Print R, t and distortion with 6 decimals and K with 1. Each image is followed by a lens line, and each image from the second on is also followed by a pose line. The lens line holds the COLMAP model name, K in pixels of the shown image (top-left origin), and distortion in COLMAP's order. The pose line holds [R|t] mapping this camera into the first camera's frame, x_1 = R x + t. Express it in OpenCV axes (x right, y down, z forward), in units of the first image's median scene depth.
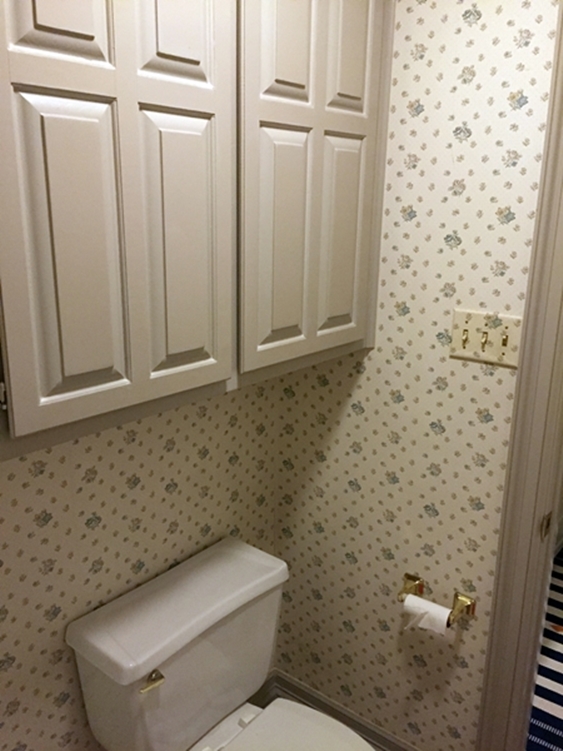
lens RADIAL K [[643.2, 0, 281.5], [0, 643.2, 375.5], [0, 0, 1]] dist [-0.001987, -0.009805]
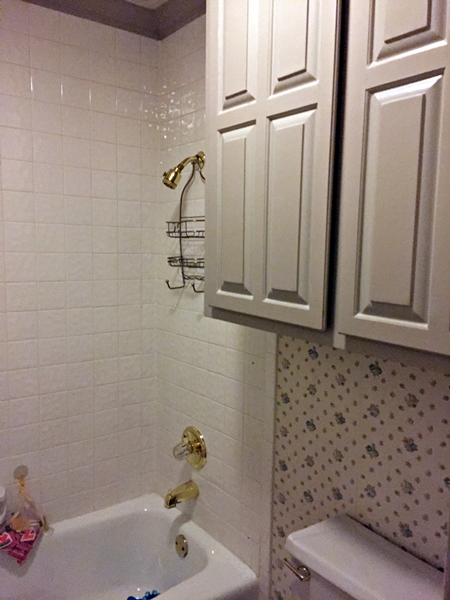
lens RADIAL K [[513.9, 0, 225.0], [0, 513.9, 300.0], [0, 0, 1]] dist [-0.001987, -0.009805]
pose [[-0.269255, 0.090666, -0.958792, 0.785276], [-0.281835, 0.944557, 0.168467, -0.144119], [0.920908, 0.315581, -0.228774, 1.013516]]
